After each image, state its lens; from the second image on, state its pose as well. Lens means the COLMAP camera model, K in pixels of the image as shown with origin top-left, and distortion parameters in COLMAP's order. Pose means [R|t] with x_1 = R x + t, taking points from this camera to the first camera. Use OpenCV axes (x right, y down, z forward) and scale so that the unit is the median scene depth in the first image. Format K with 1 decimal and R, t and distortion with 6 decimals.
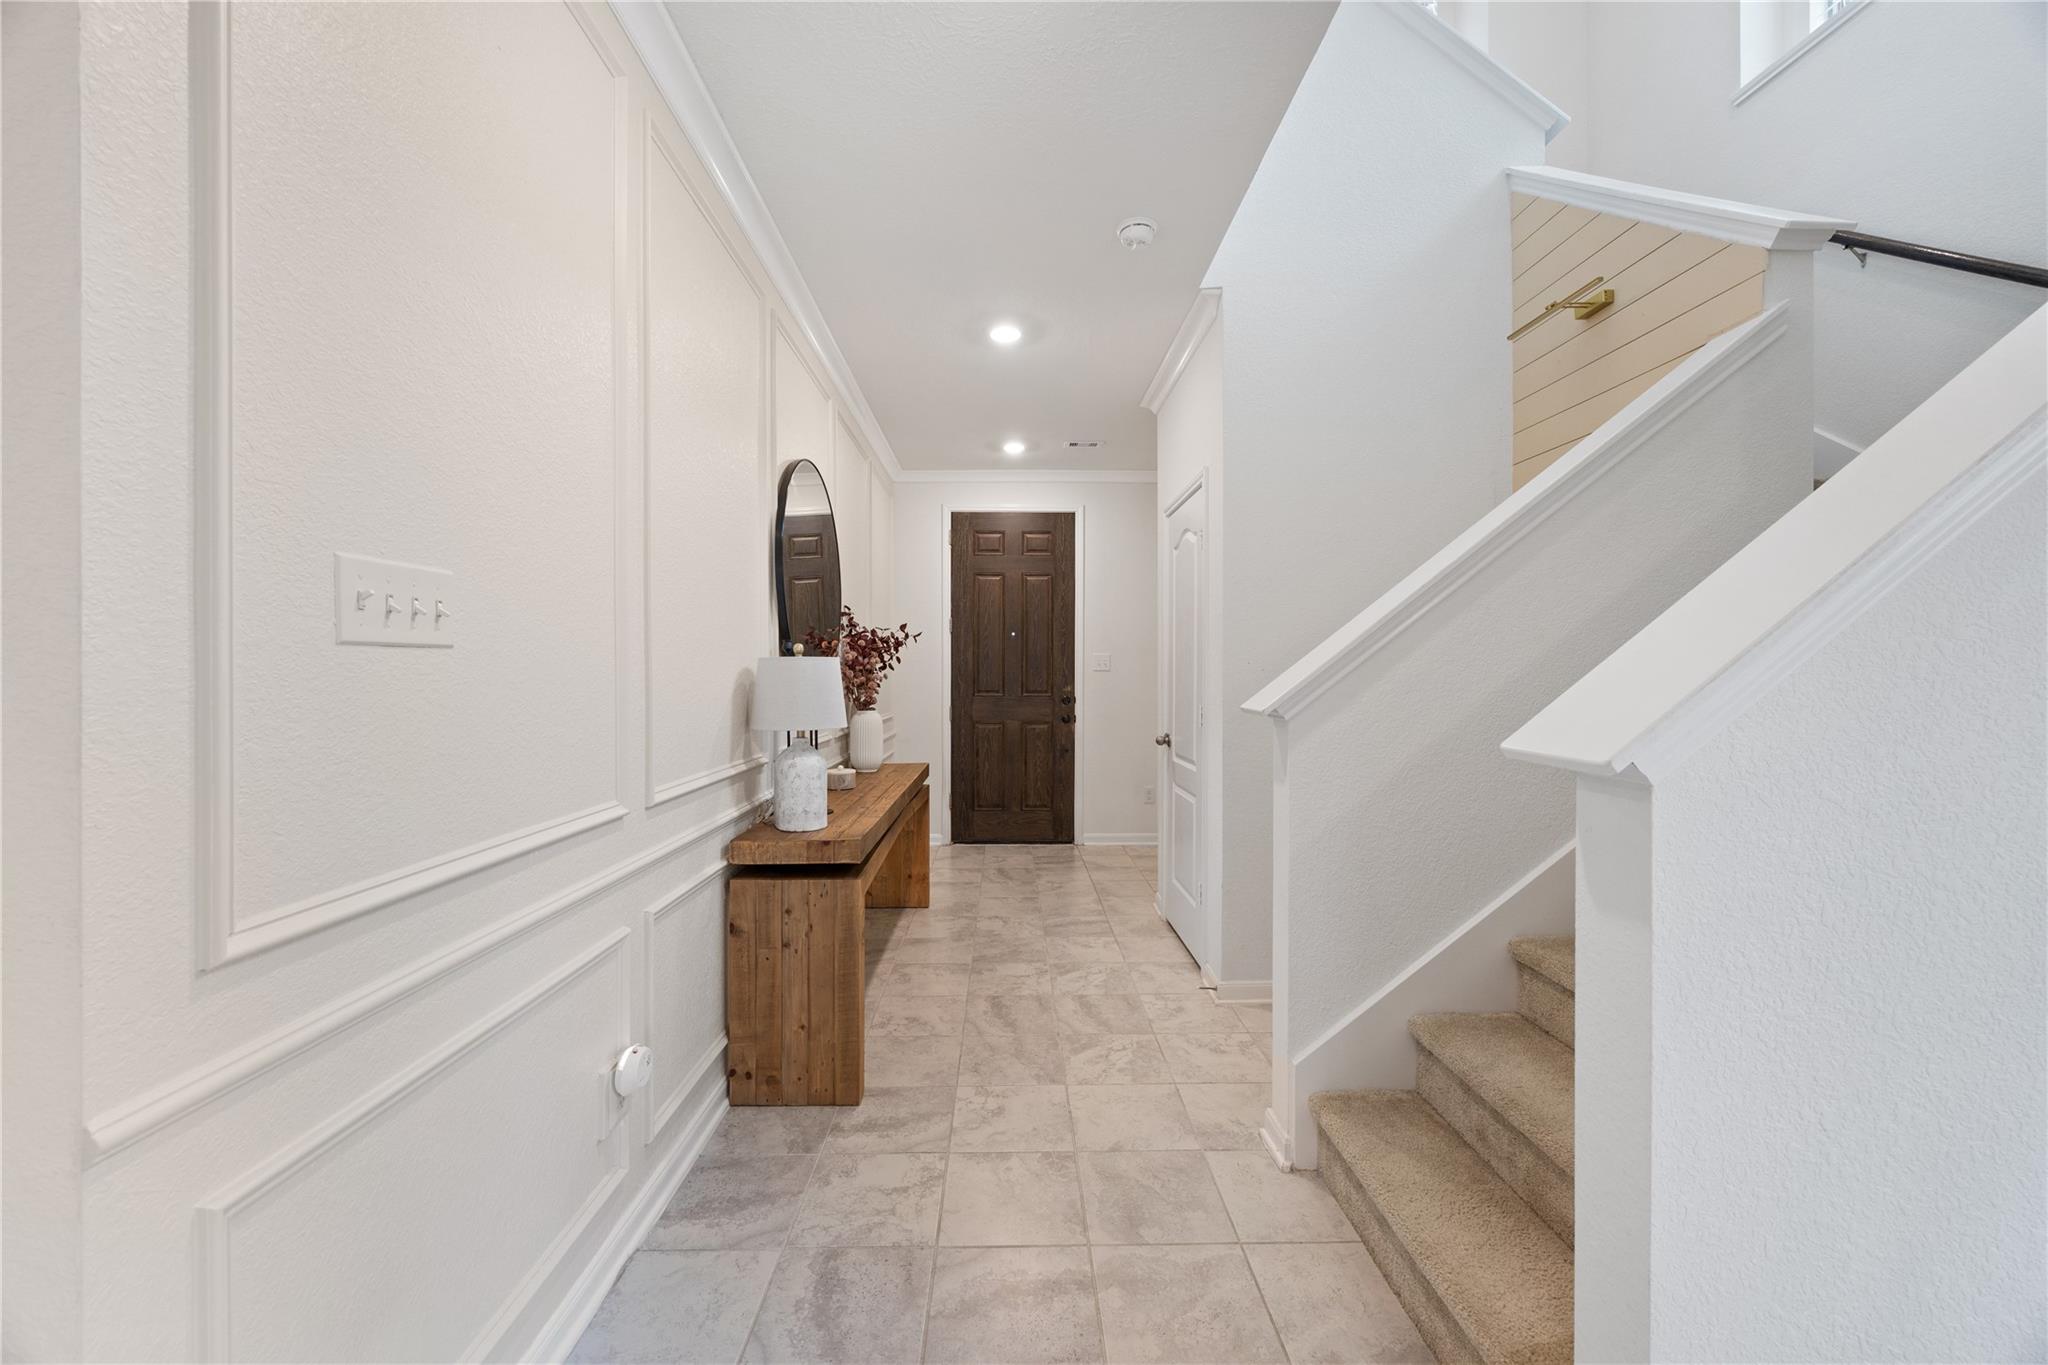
lens RADIAL K [[780.5, 0, 1024.0], [0, 780.5, 682.5], [0, 0, 1]] dist [0.001768, 0.000110]
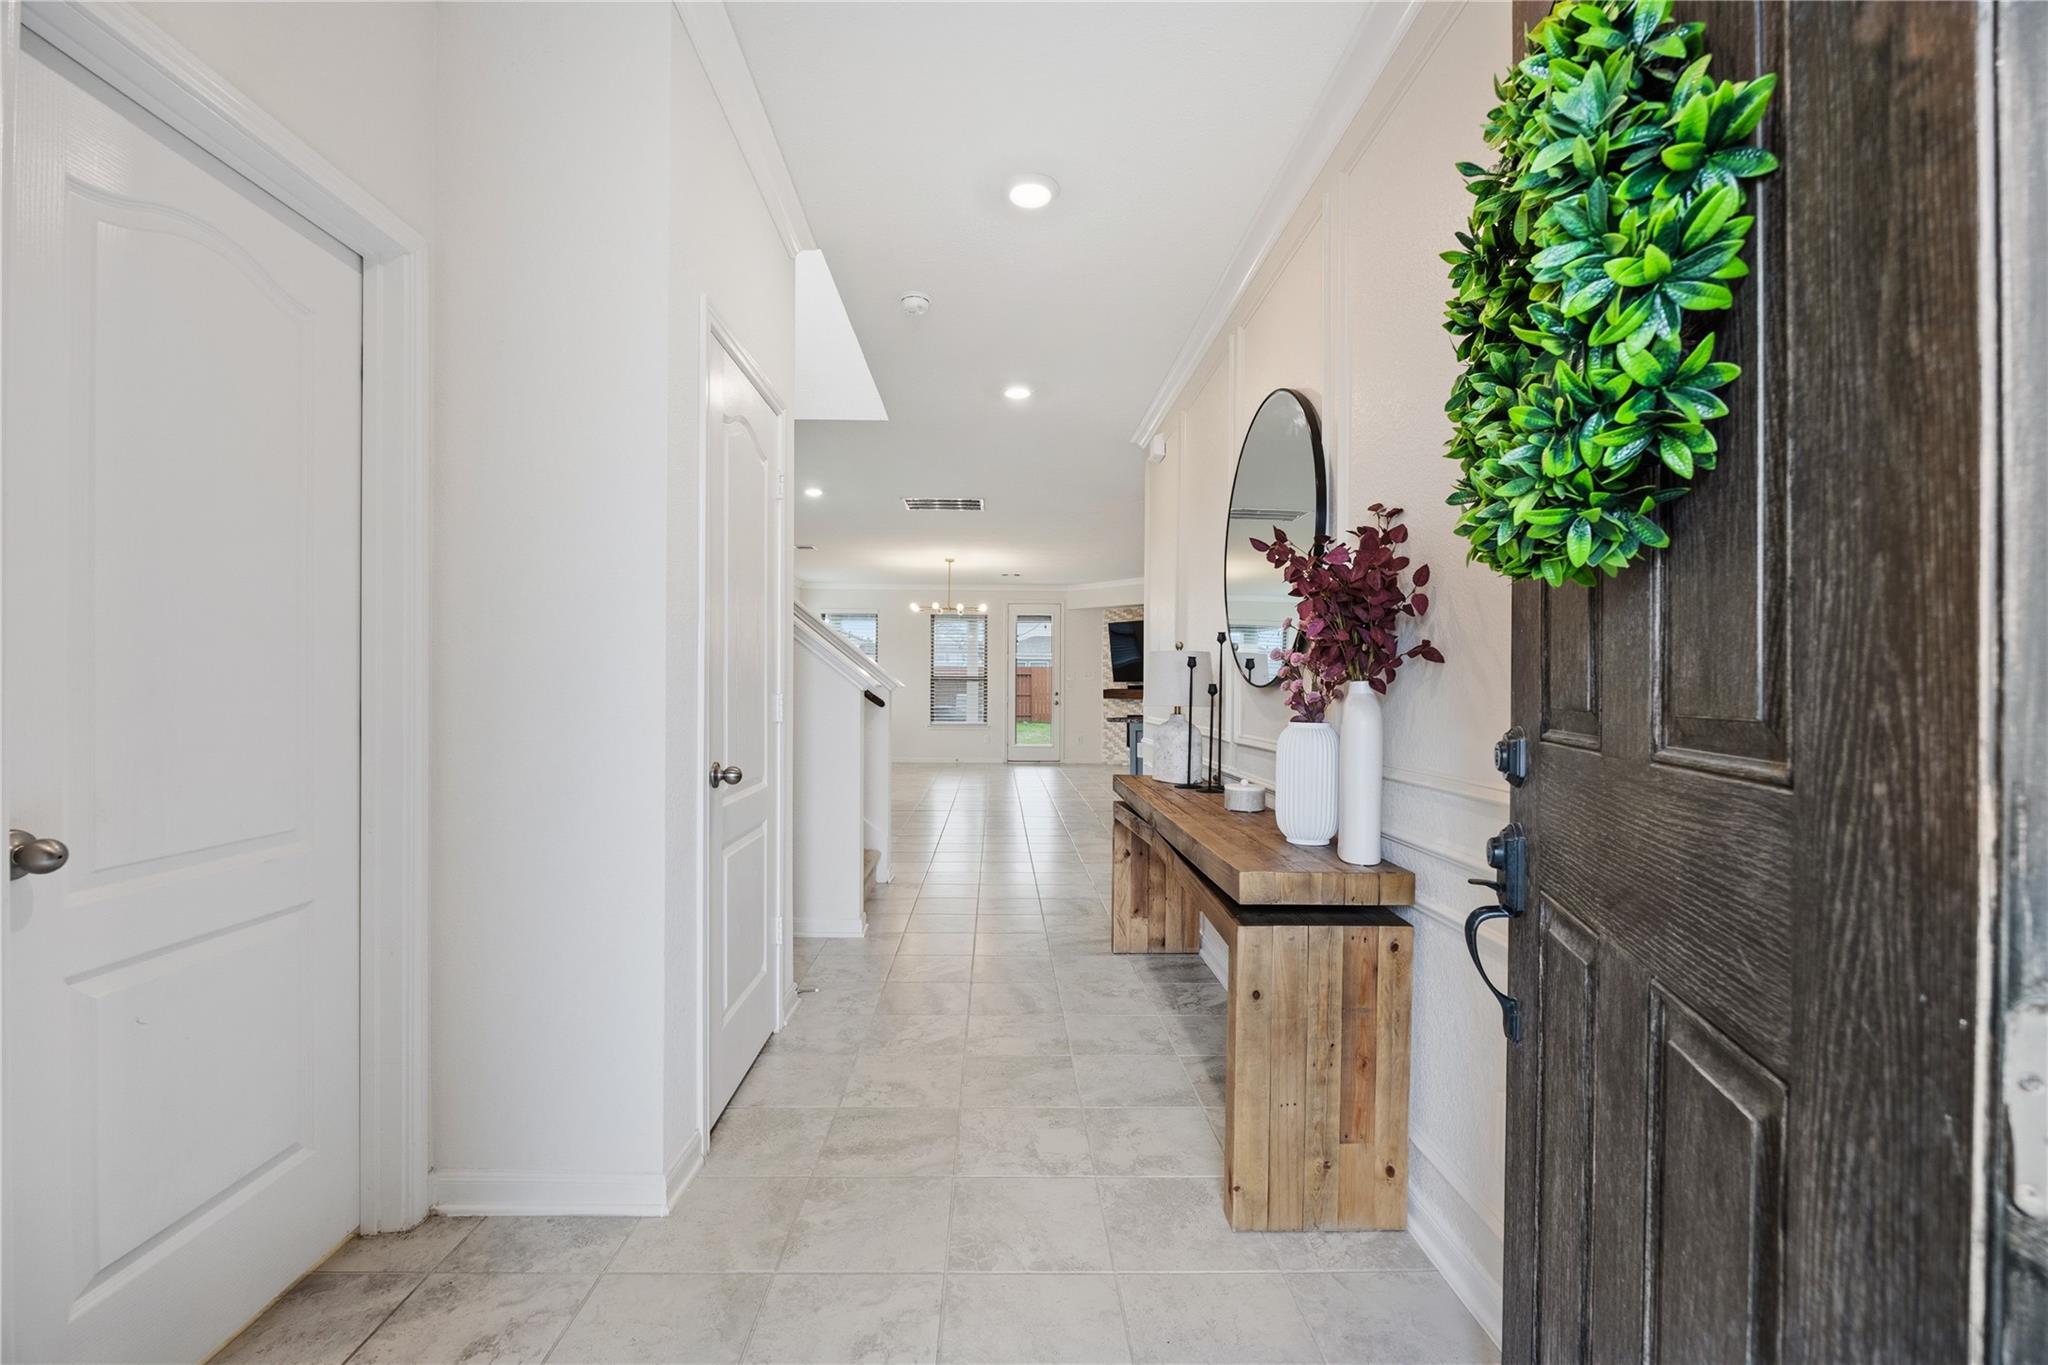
lens RADIAL K [[888.9, 0, 1022.6], [0, 888.9, 689.8], [0, 0, 1]] dist [0.000017, -0.000002]
pose [[-0.999964, -0.000364, -0.008452, -0.013874], [-0.000450, 0.999948, 0.010228, 0.011940], [0.008448, 0.010231, -0.999912, 1.642197]]
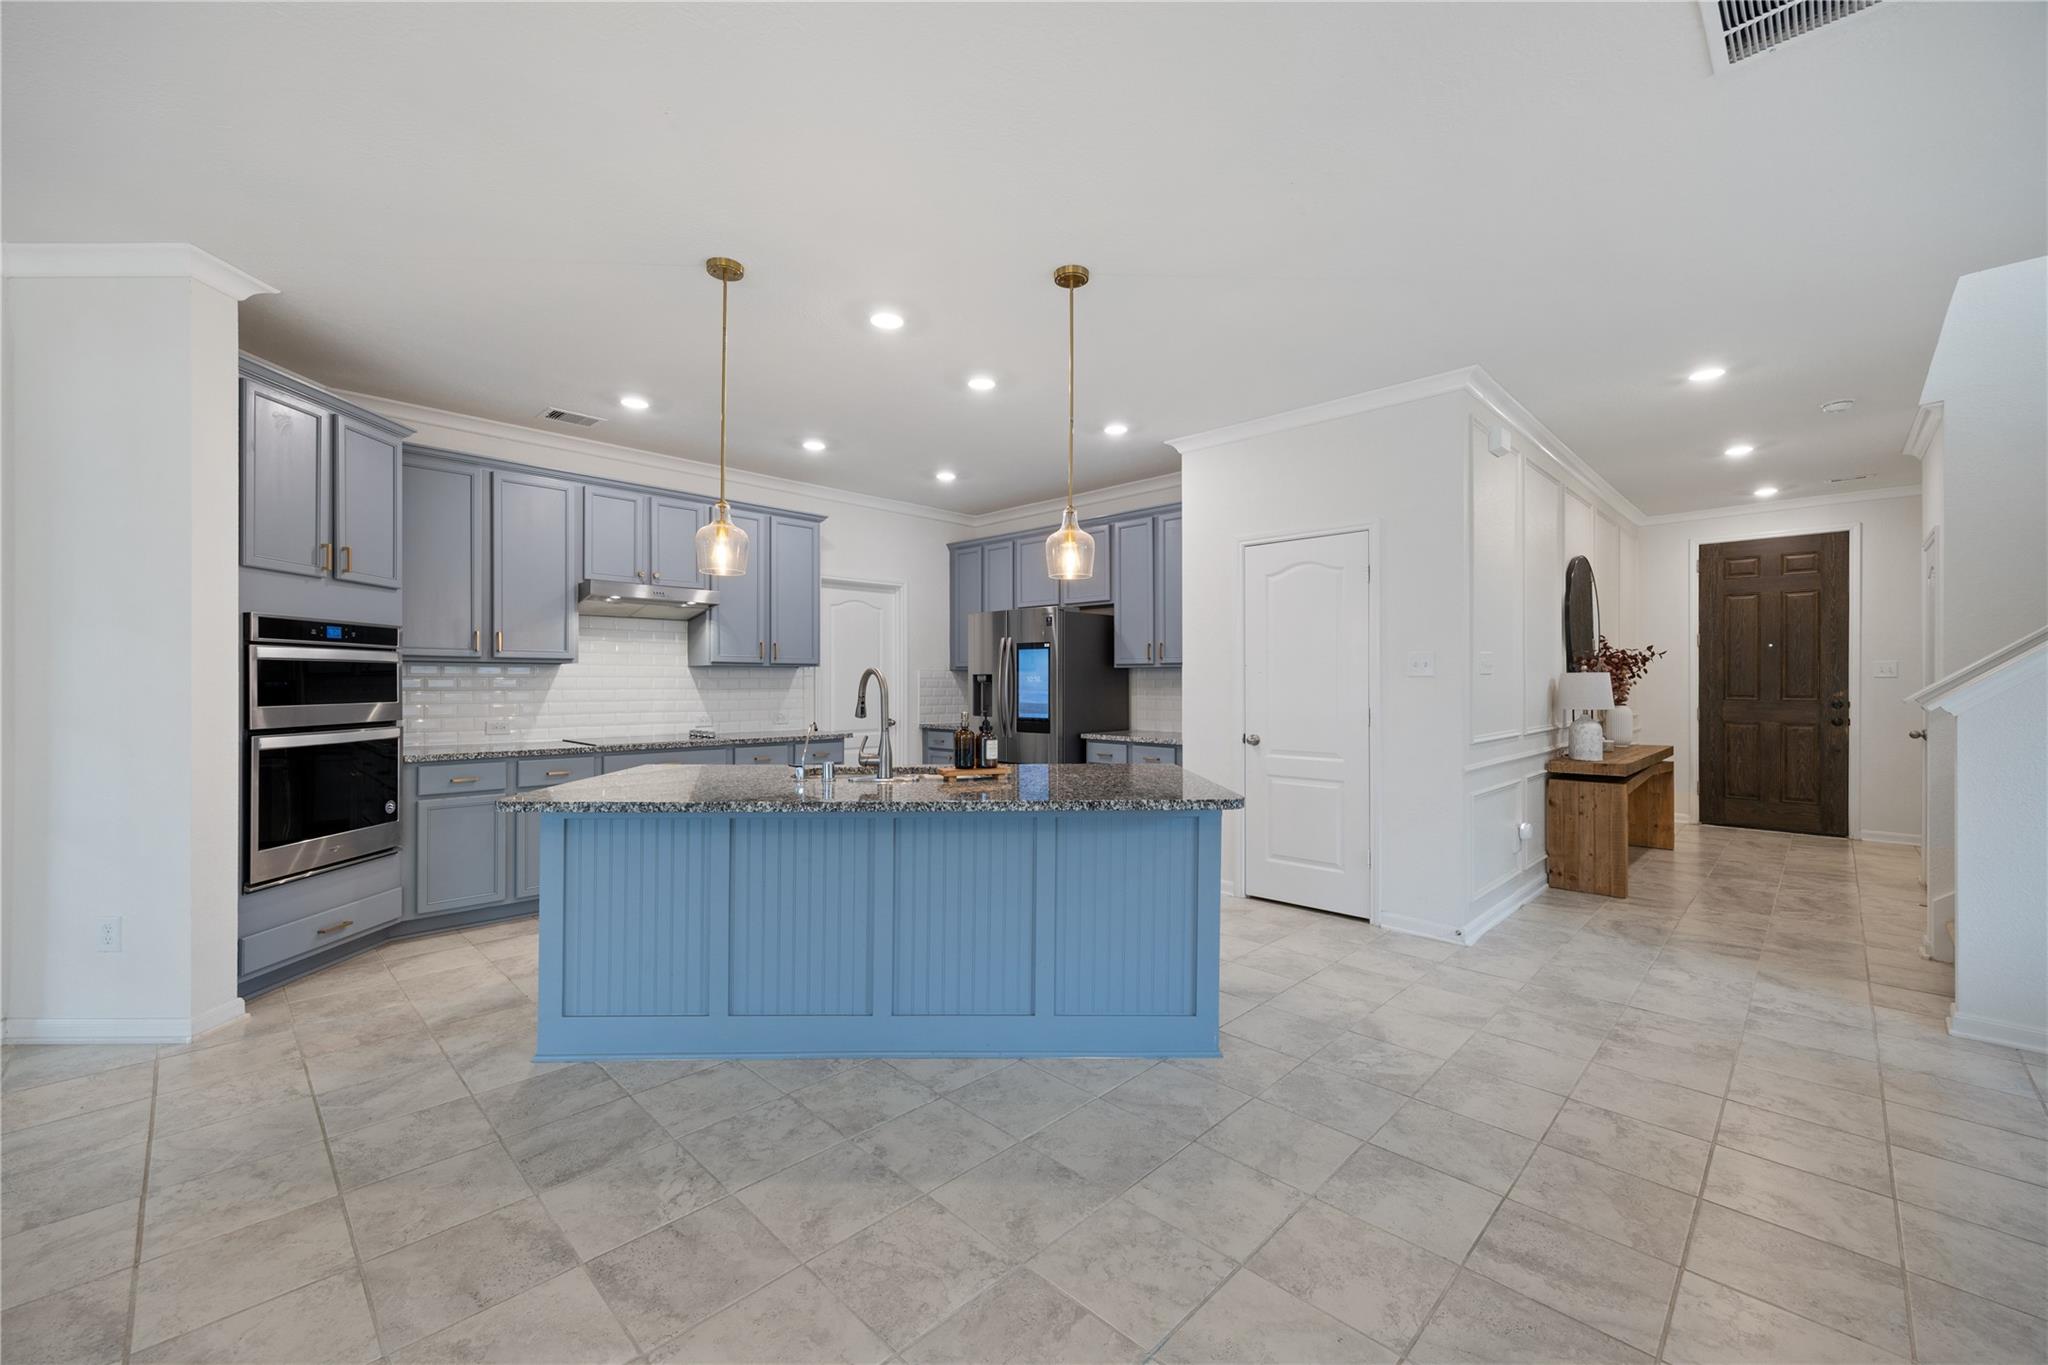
lens RADIAL K [[814.2, 0, 1011.6], [0, 814.2, 681.7], [0, 0, 1]] dist [0.003862, 0.000066]
pose [[0.689737, -0.001707, -0.724058, 0.127794], [-0.005614, 0.999955, -0.007706, 0.008978], [0.724038, 0.009380, 0.689696, -0.926408]]
